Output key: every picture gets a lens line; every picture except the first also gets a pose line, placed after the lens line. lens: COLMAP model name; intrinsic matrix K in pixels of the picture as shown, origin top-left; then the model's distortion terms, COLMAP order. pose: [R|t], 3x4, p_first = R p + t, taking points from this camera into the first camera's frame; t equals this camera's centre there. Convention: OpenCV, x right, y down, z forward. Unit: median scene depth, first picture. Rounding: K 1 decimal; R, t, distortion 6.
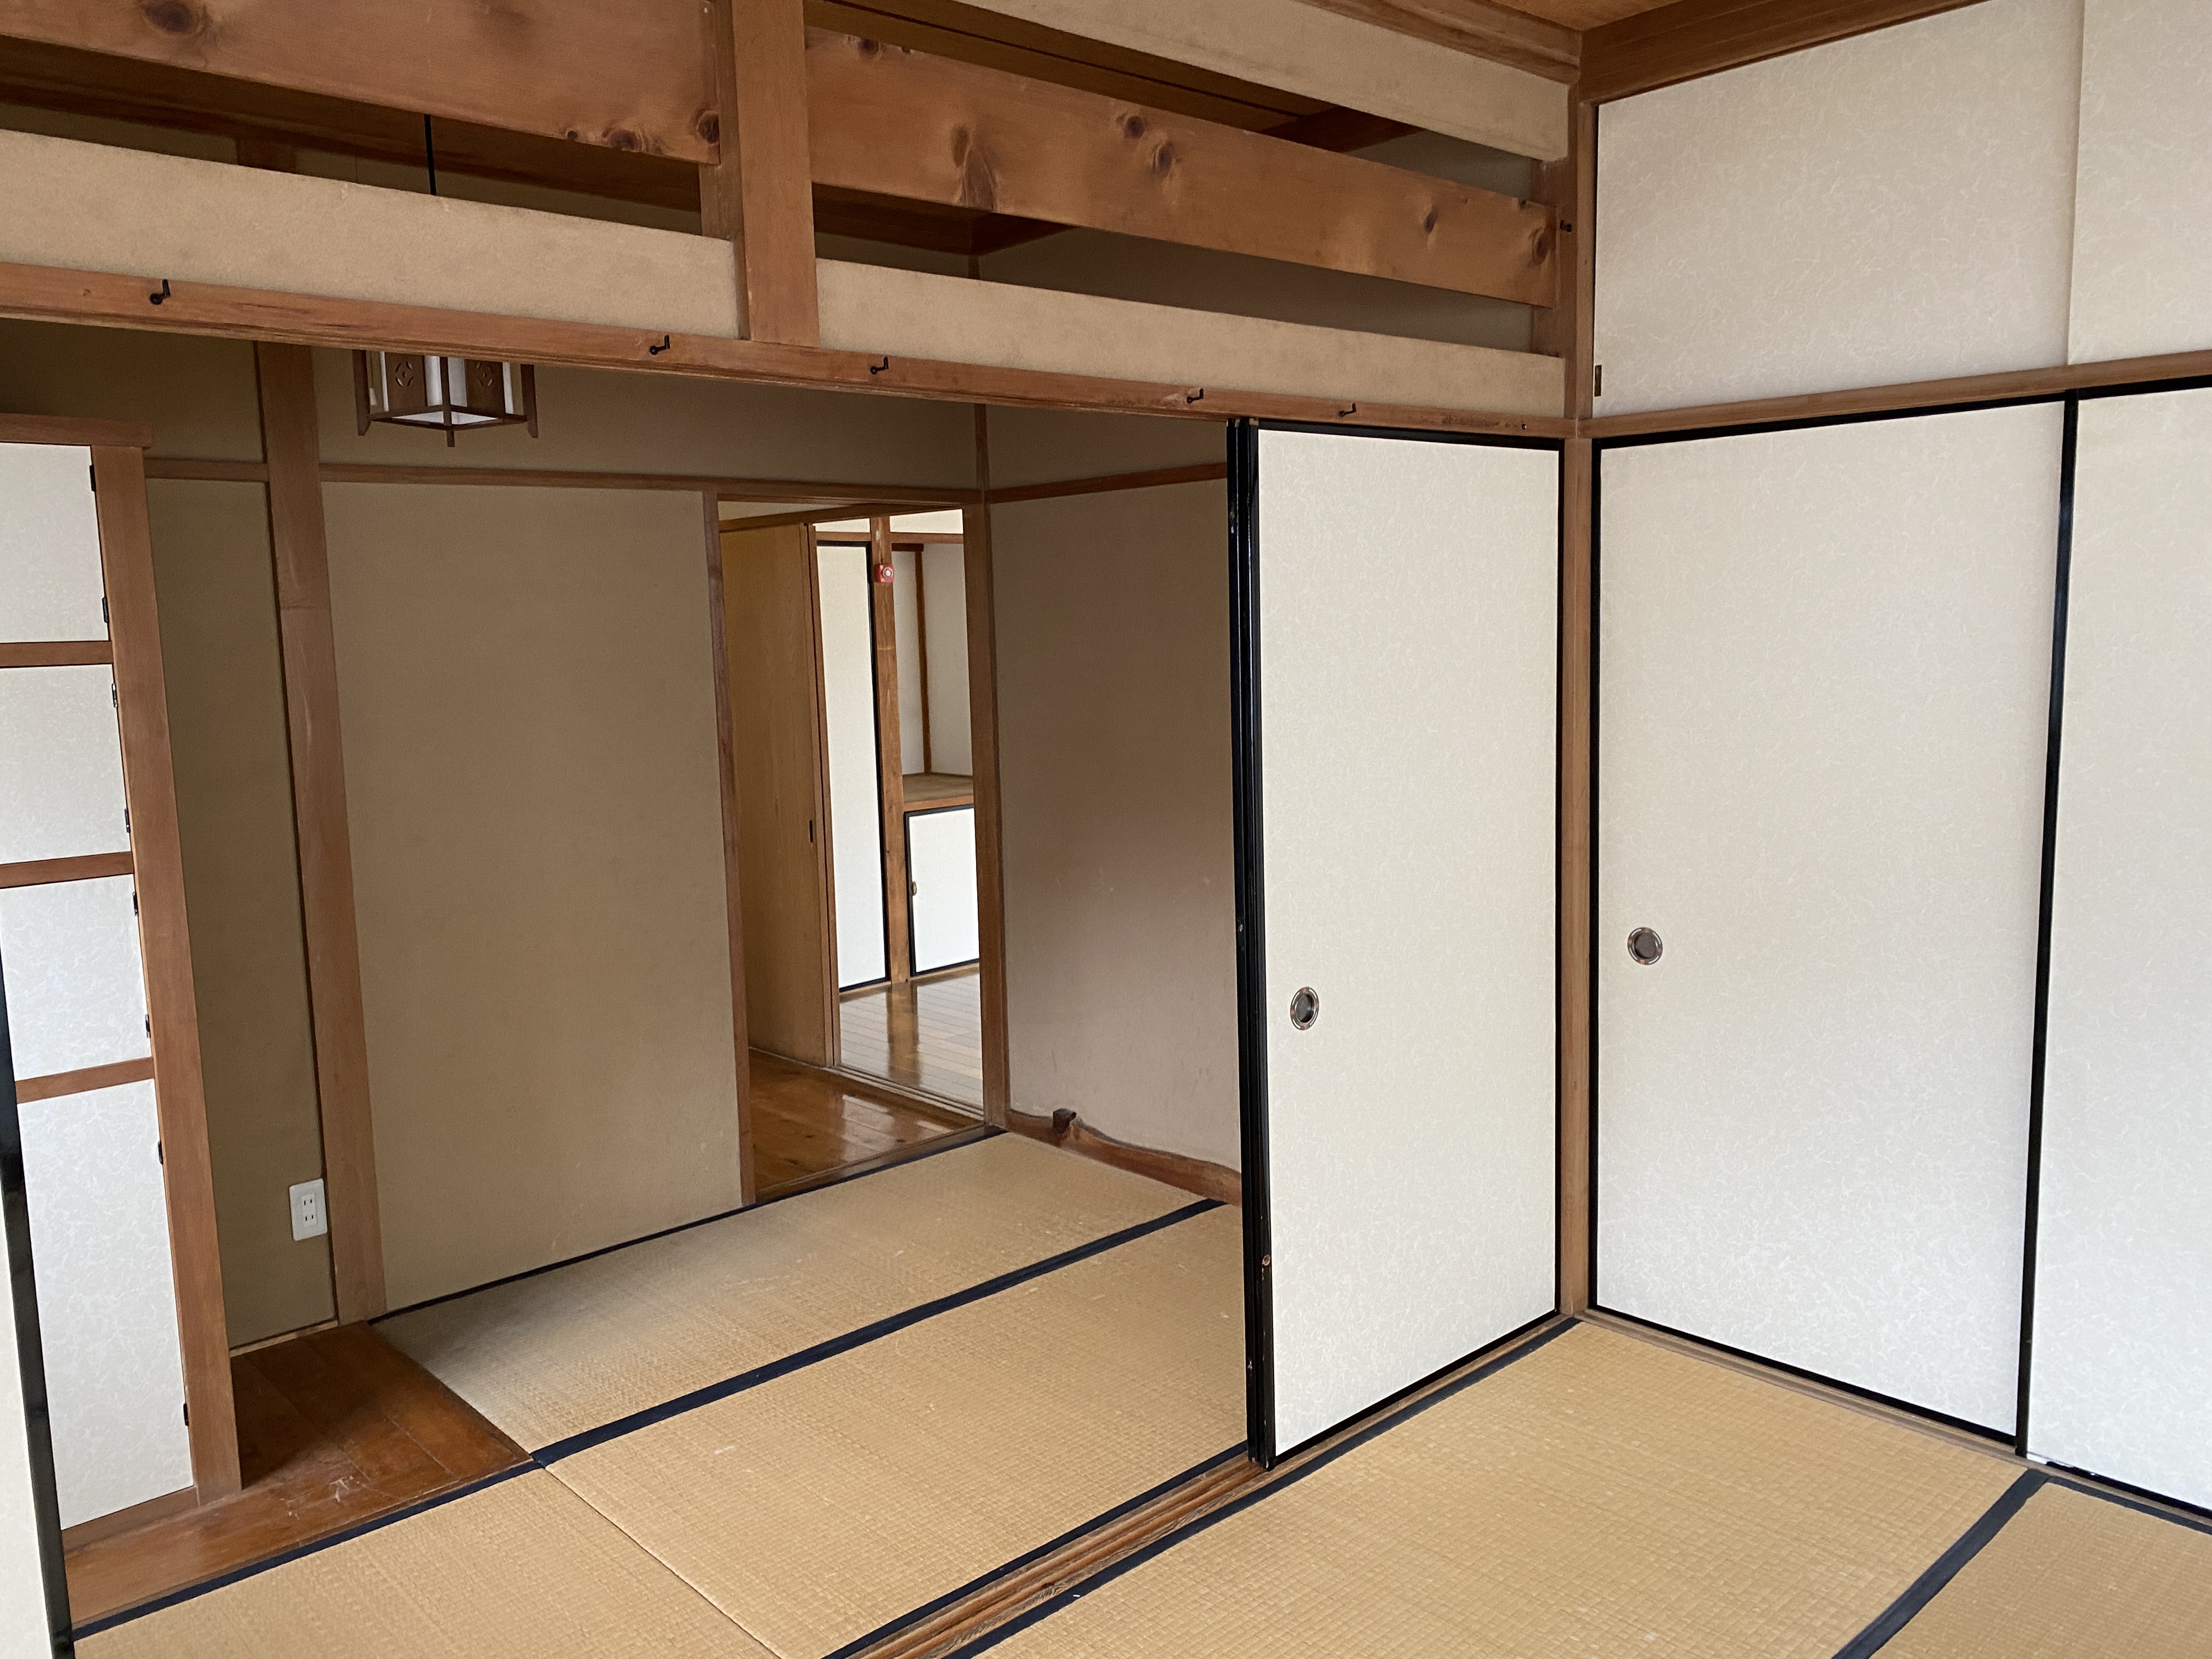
lens RADIAL K [[1690.8, 0, 1106.5], [0, 1690.8, 817.4], [0, 0, 1]] dist [0.051094, -0.041473]
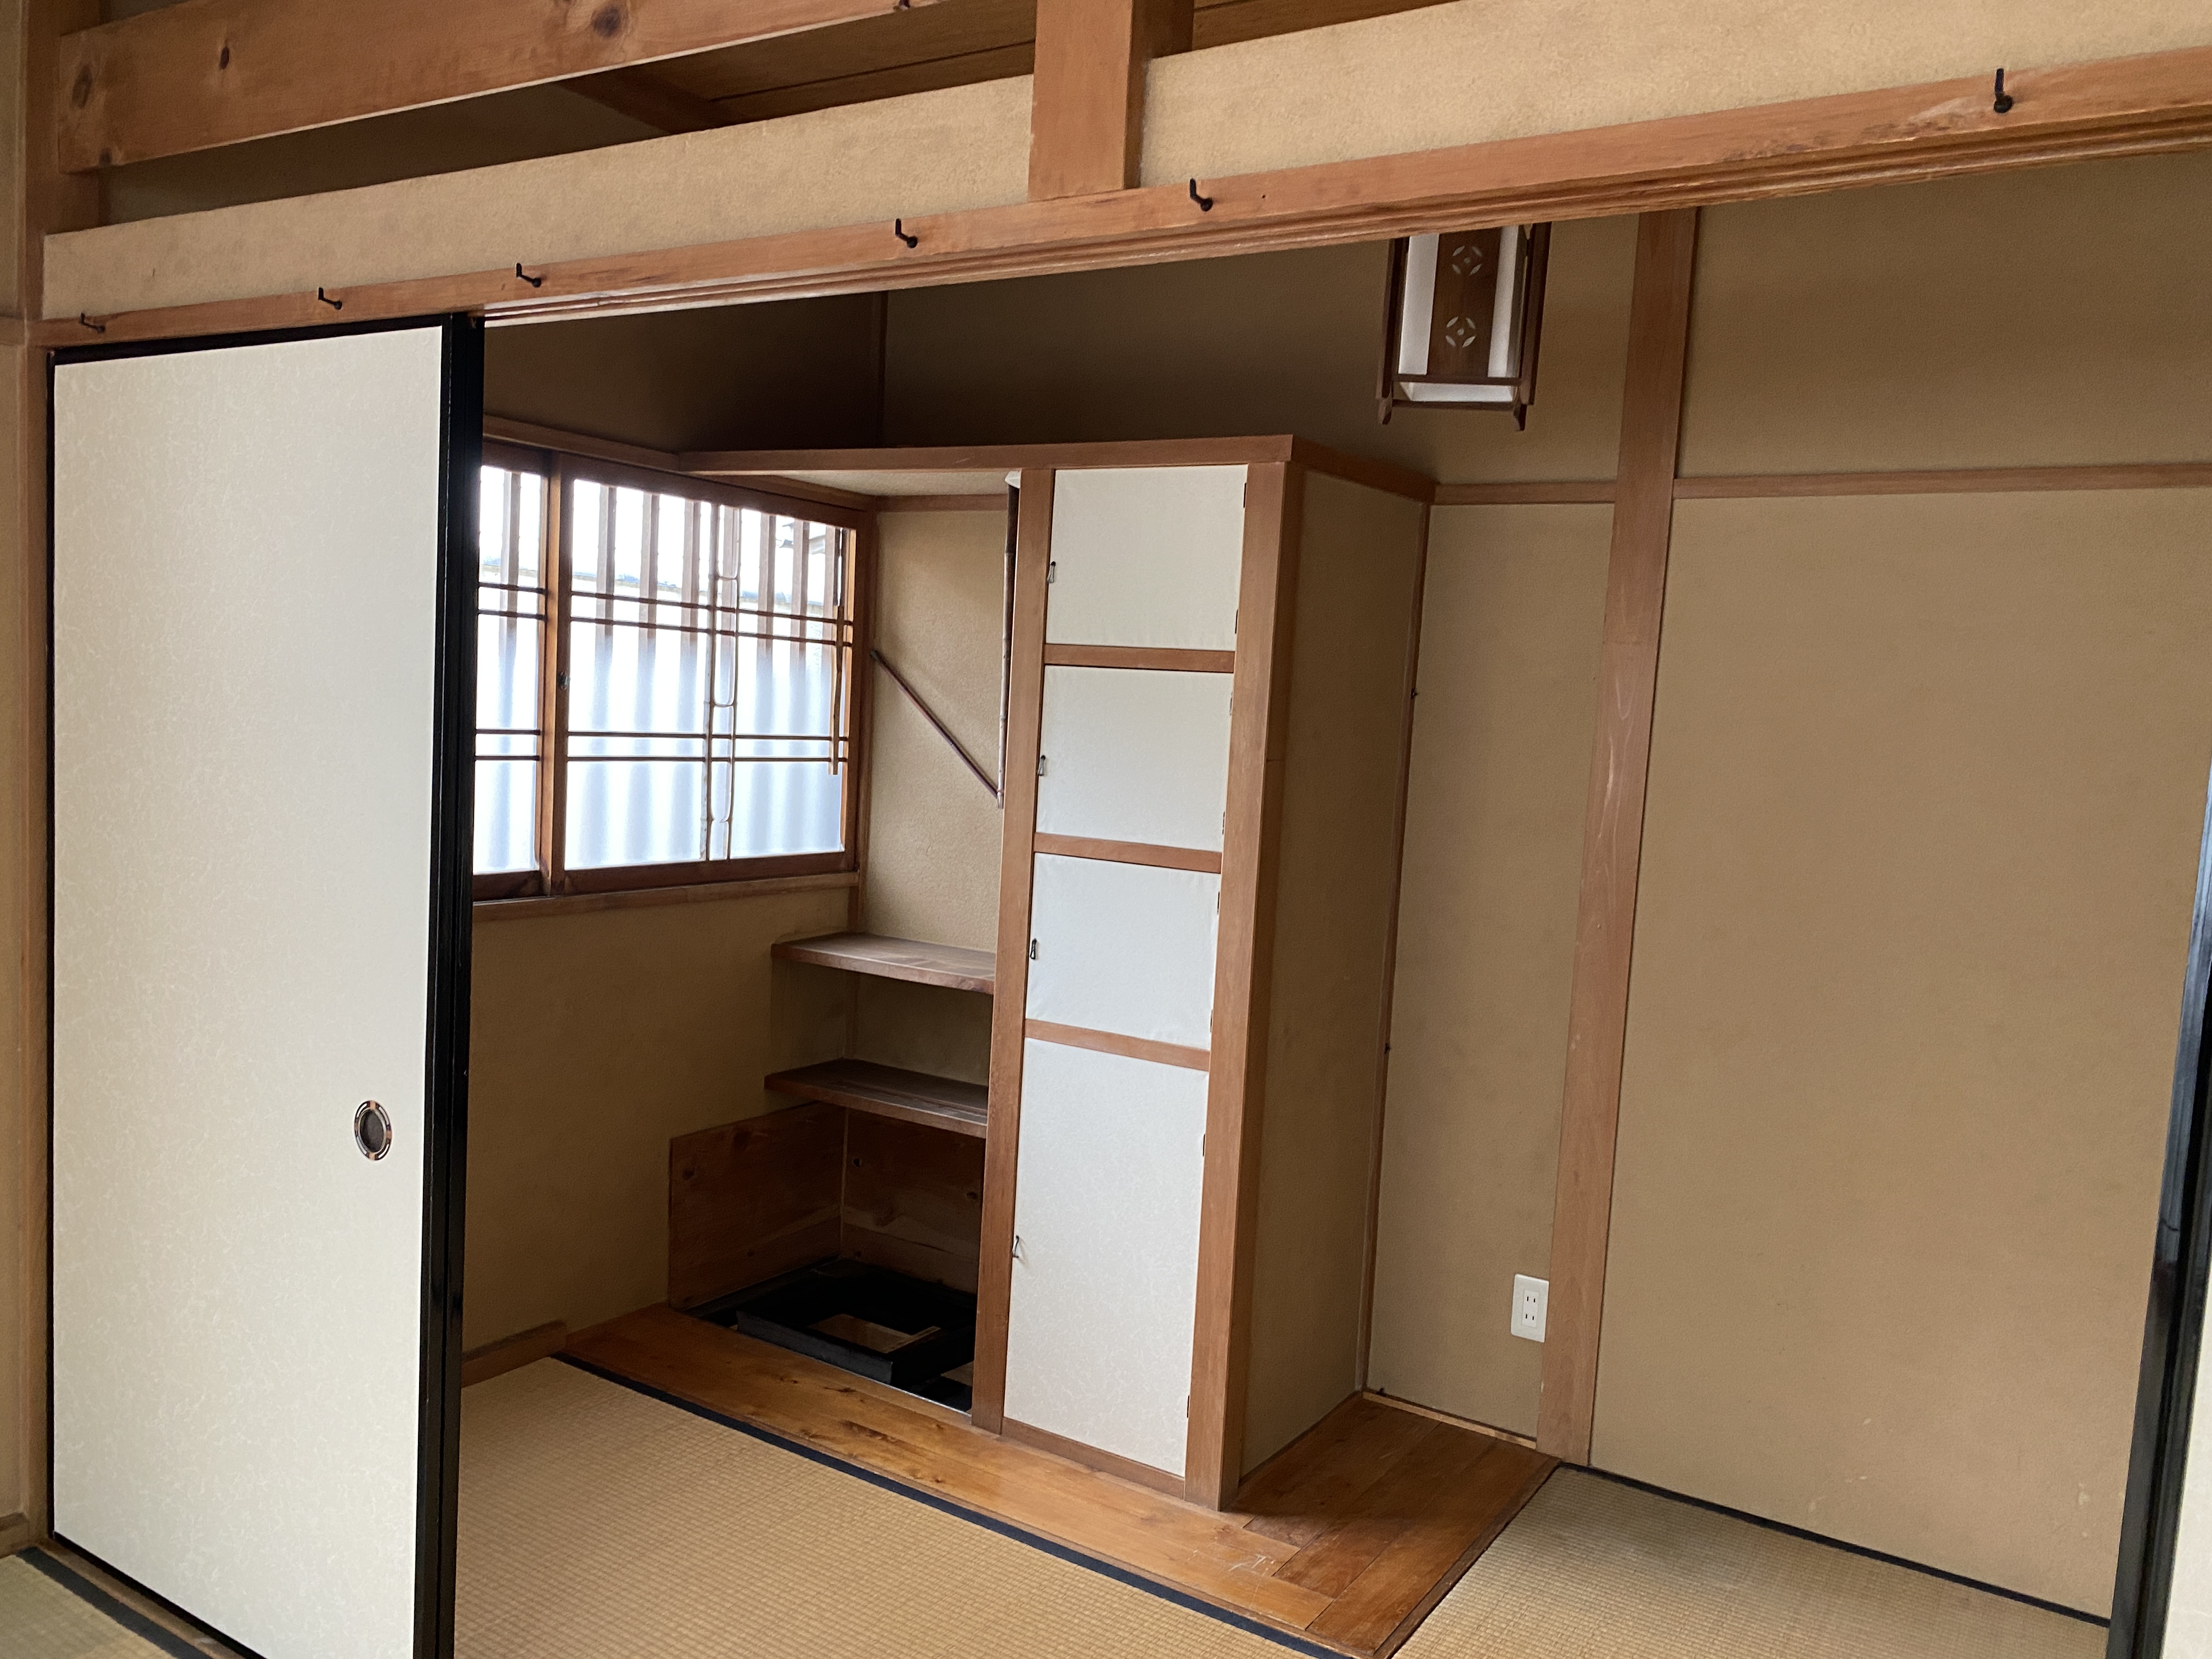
lens RADIAL K [[1690.8, 0, 1105.1], [0, 1690.8, 836.0], [0, 0, 1]] dist [0.051094, -0.041473]
pose [[0.251775, 0.122164, -0.960044, 0.398449], [-0.178662, 0.980818, 0.077952, -0.057355], [0.951152, 0.151897, 0.268772, 0.655937]]
